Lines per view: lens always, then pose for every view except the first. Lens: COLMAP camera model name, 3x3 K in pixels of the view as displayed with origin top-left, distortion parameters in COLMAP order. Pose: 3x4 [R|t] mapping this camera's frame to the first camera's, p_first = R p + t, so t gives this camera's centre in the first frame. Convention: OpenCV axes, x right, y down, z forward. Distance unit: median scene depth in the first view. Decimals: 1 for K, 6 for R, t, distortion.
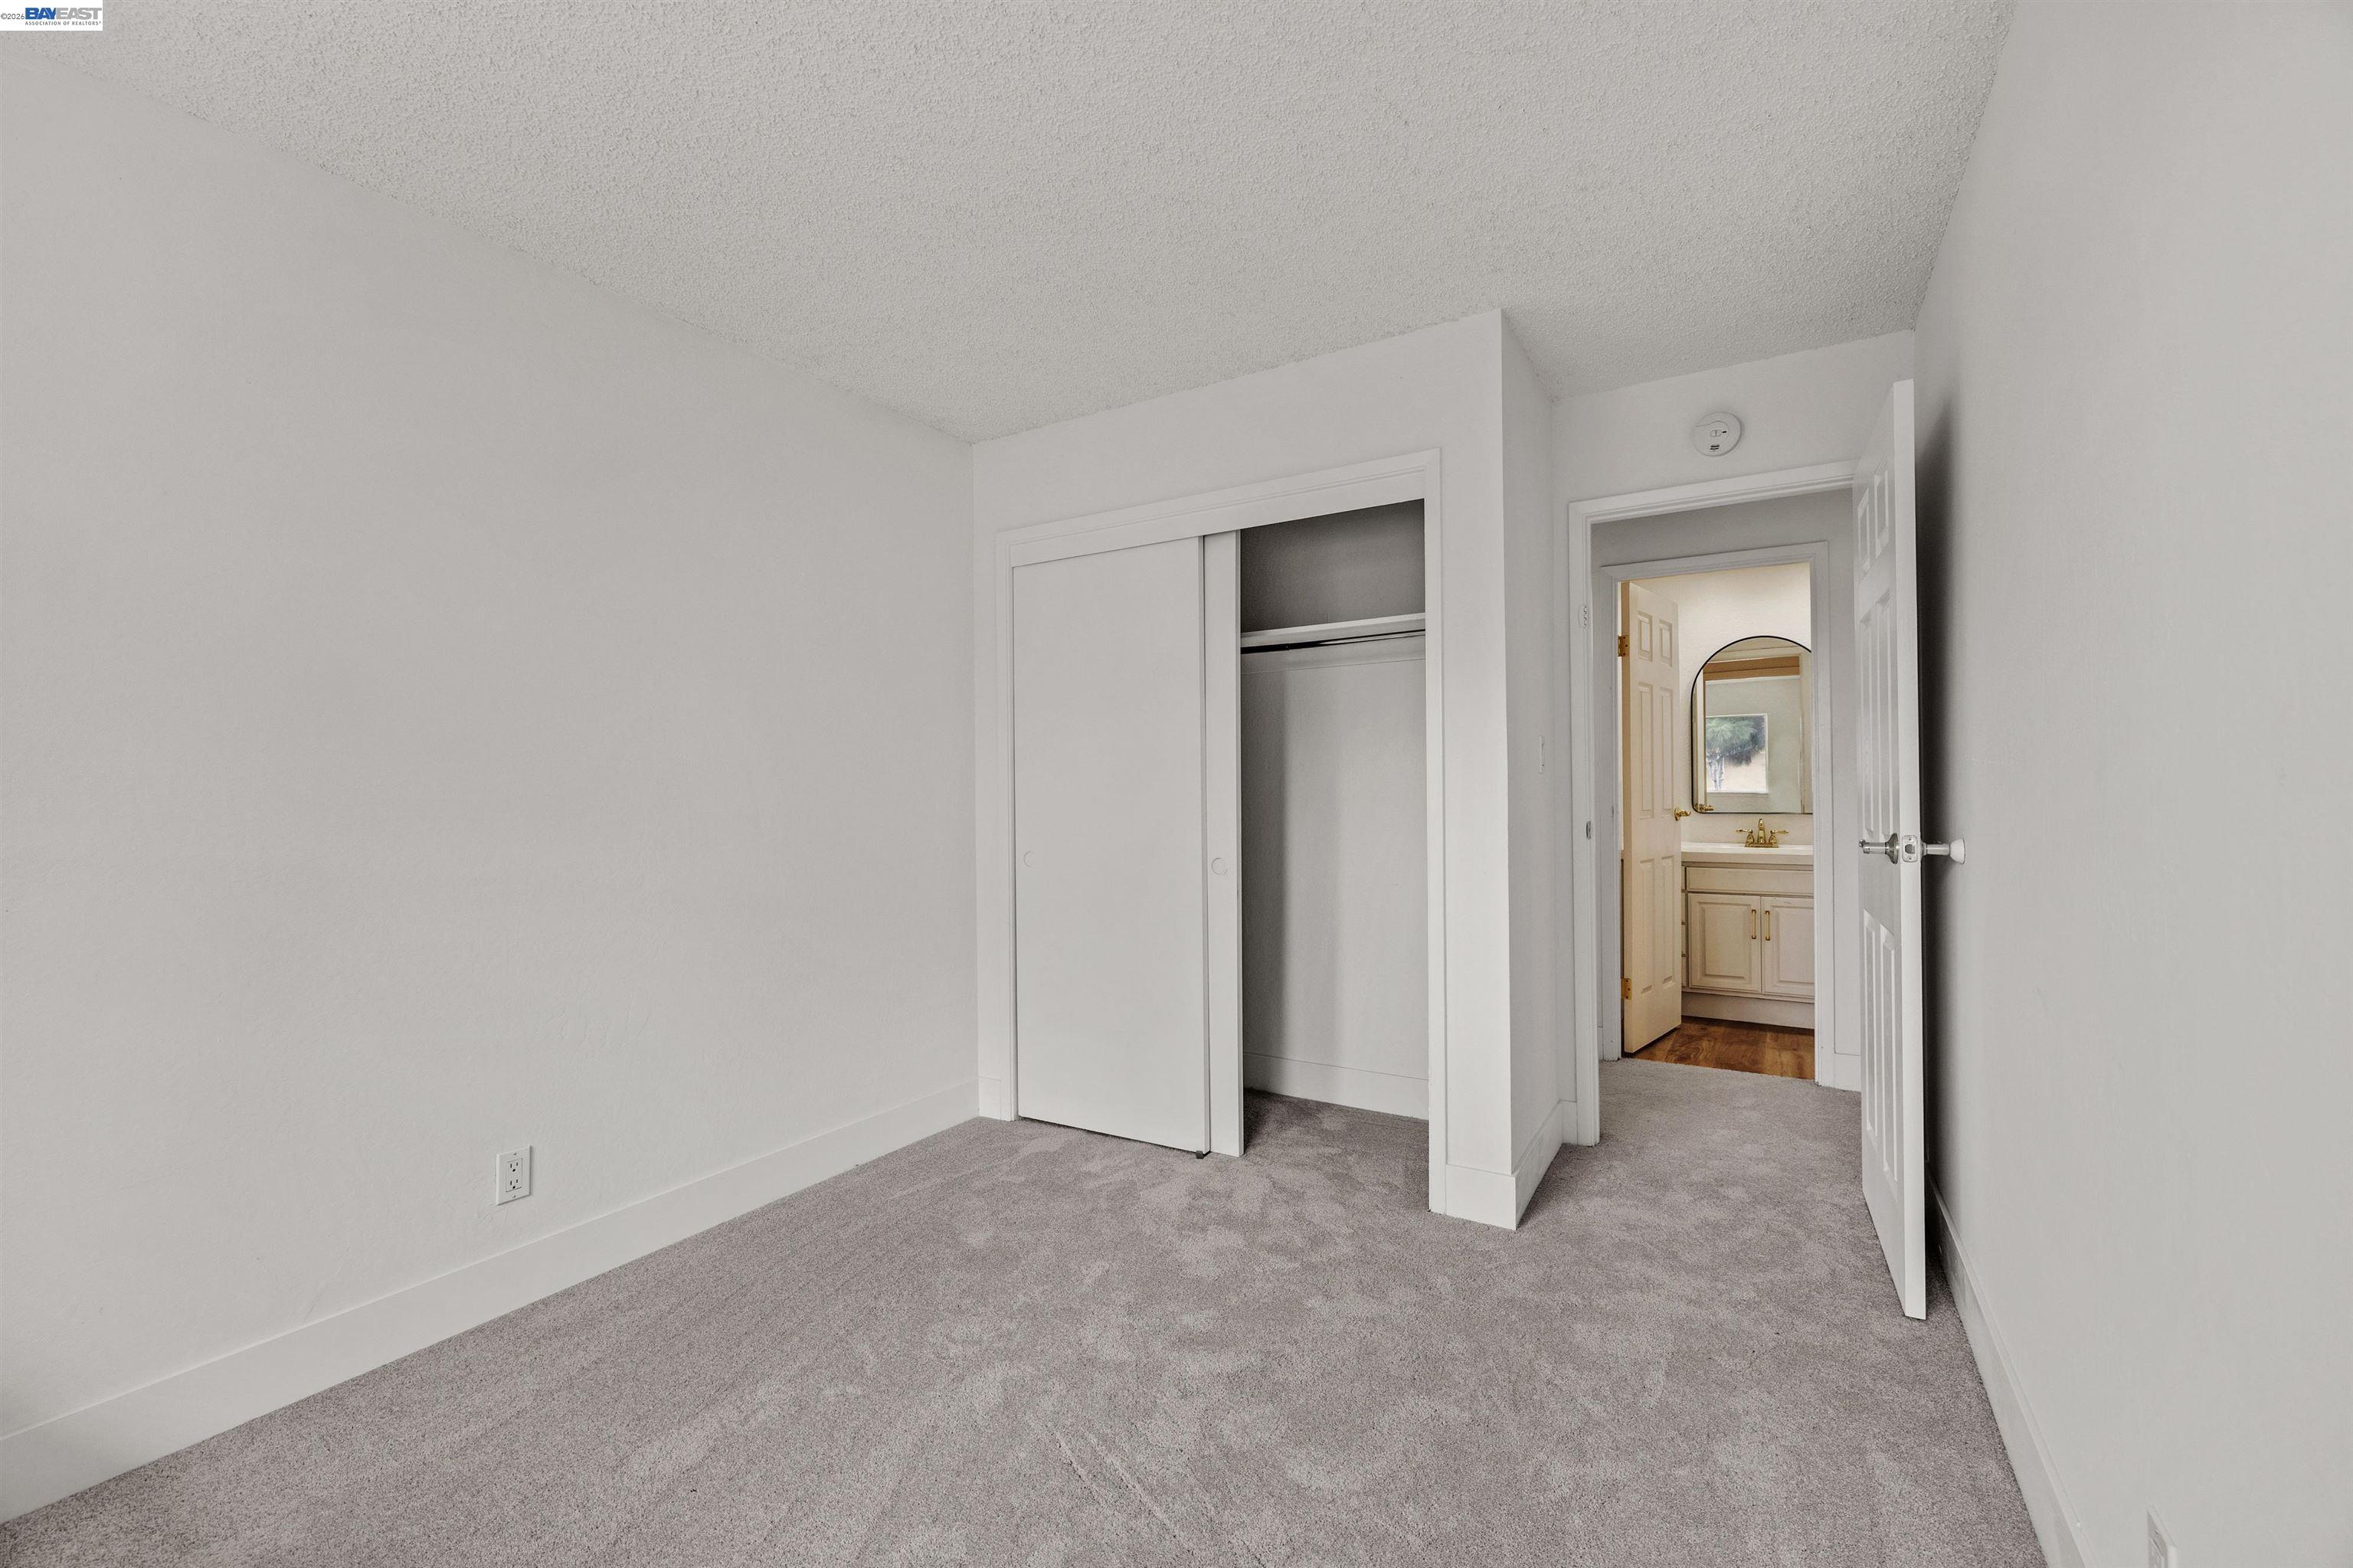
lens RADIAL K [[982.4, 0, 1176.5], [0, 982.4, 784.0], [0, 0, 1]] dist [-0.000682, -0.000078]
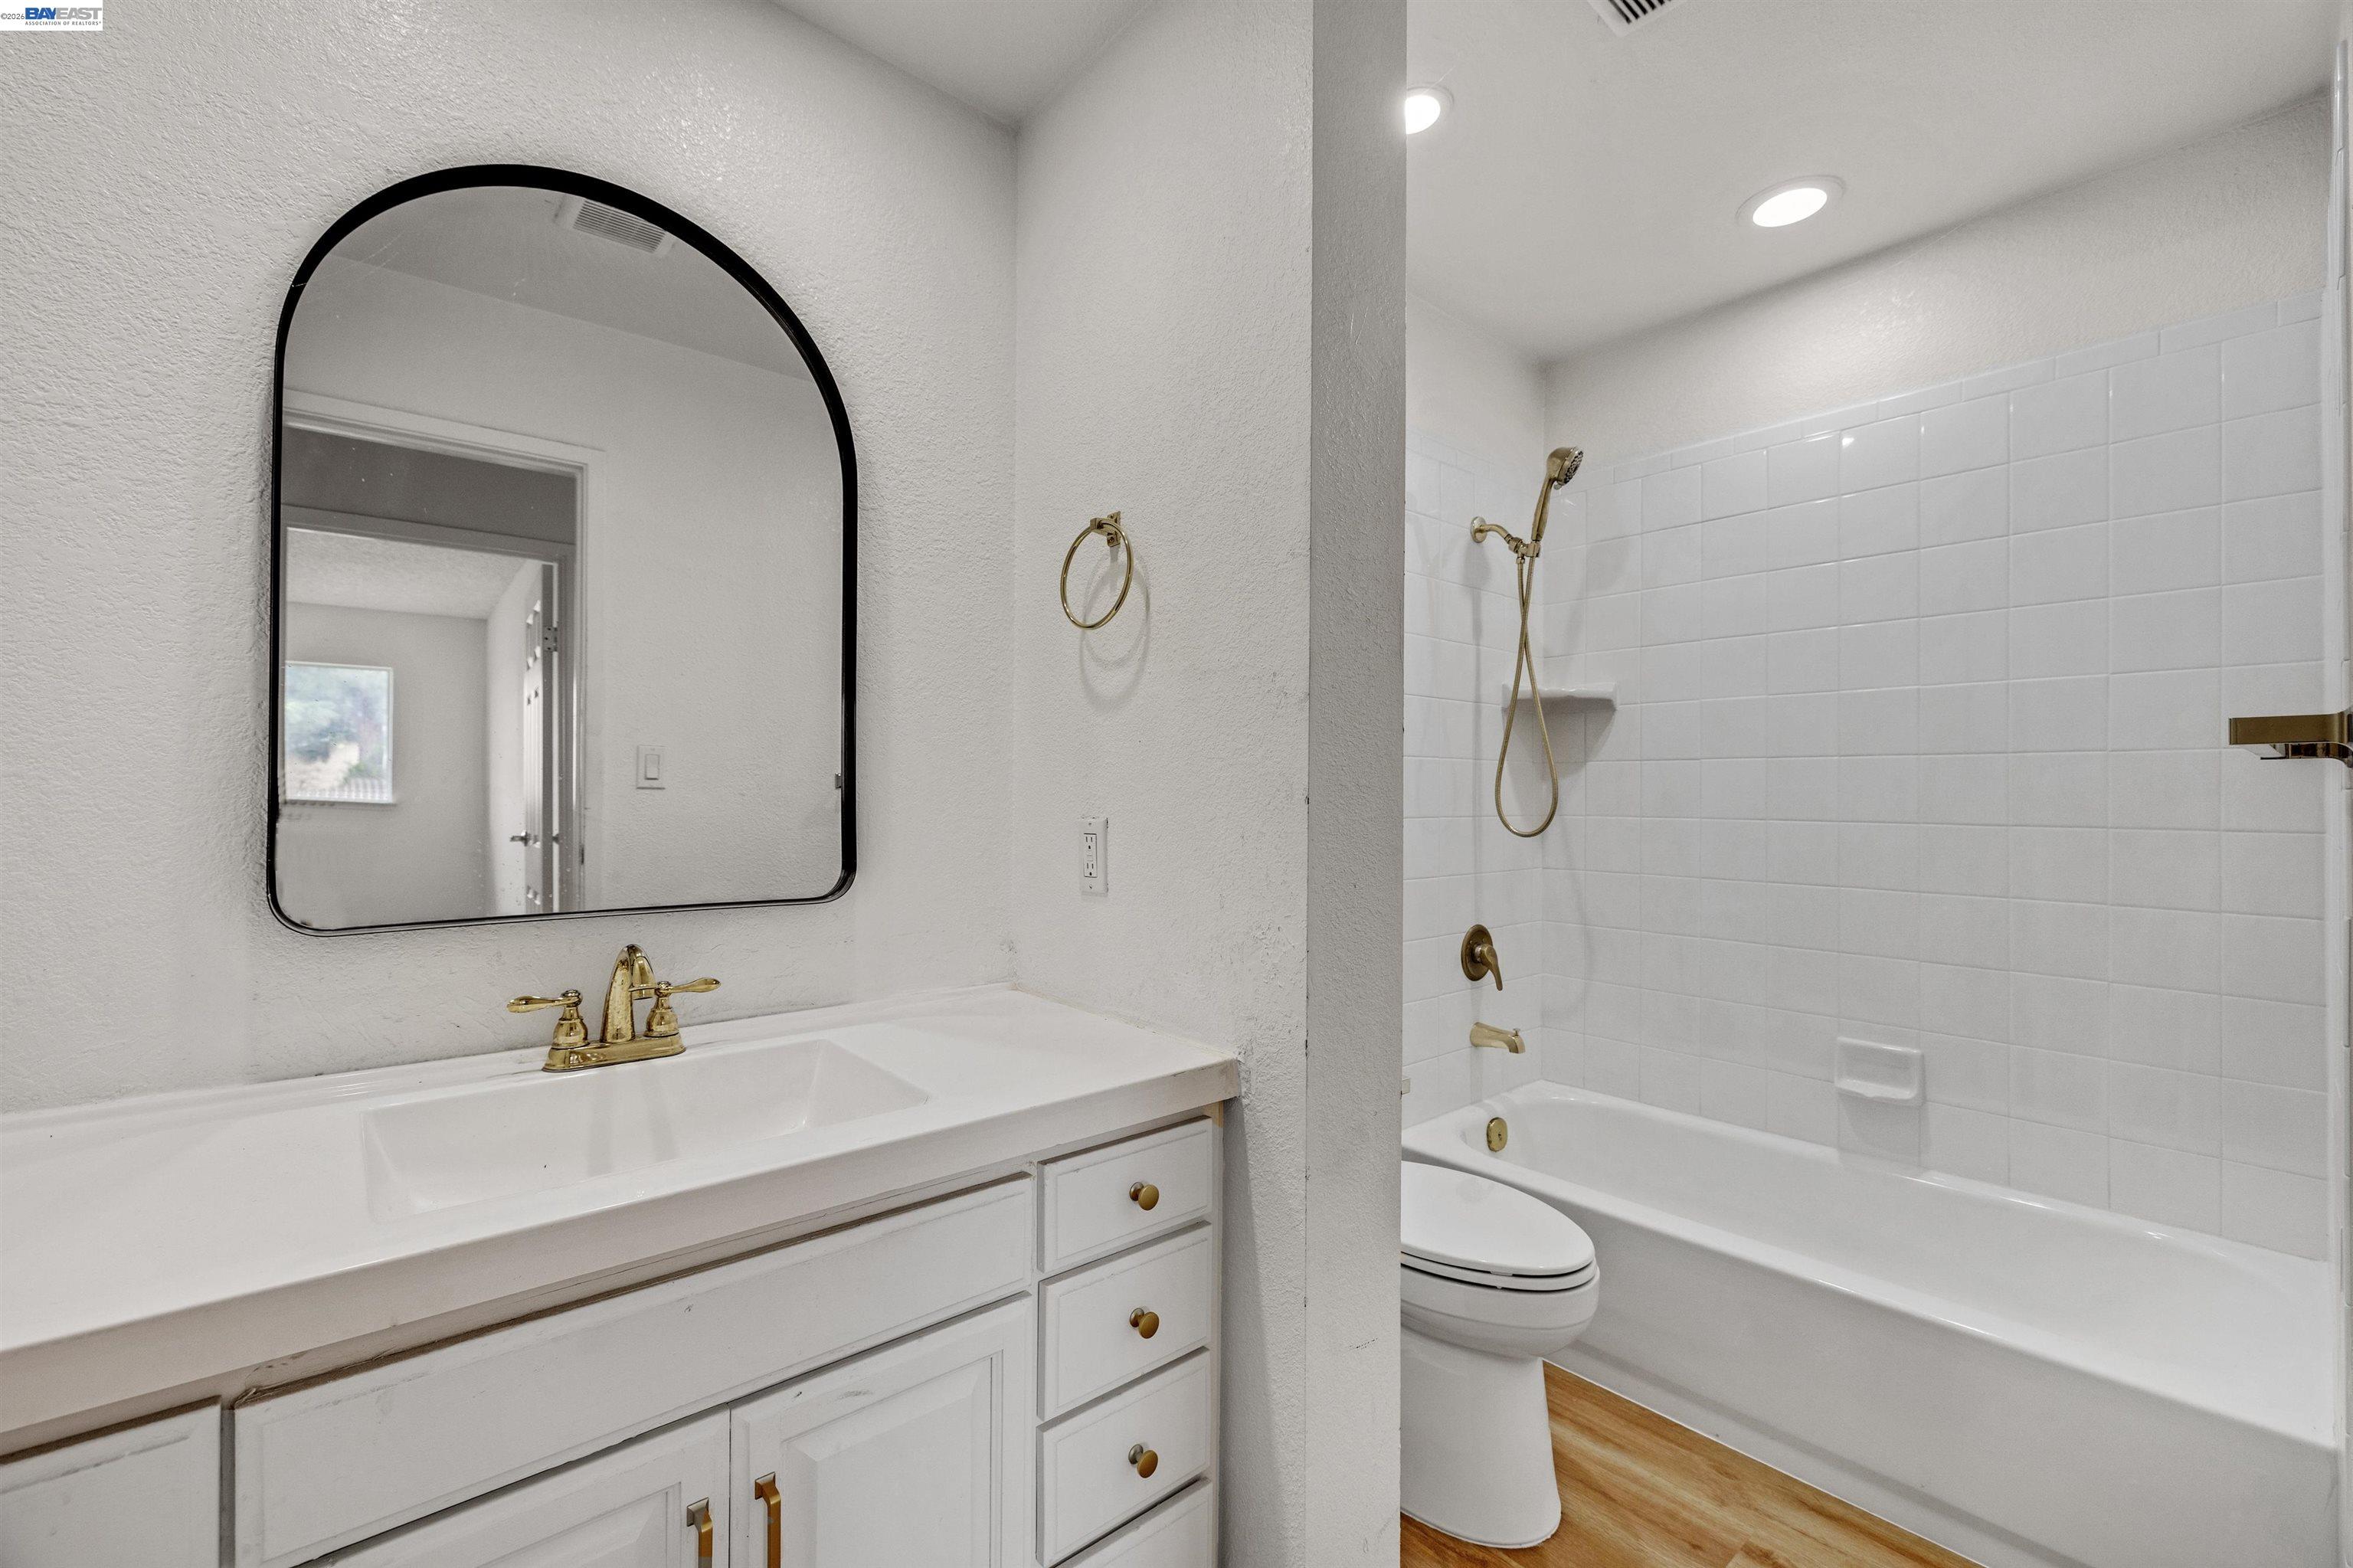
lens RADIAL K [[982.4, 0, 1176.5], [0, 982.4, 784.0], [0, 0, 1]] dist [-0.000682, -0.000078]
pose [[0.314102, 0.013580, 0.949292, 0.414768], [-0.007557, 0.999902, -0.011804, 0.002005], [-0.949359, -0.003466, 0.314174, 0.798174]]
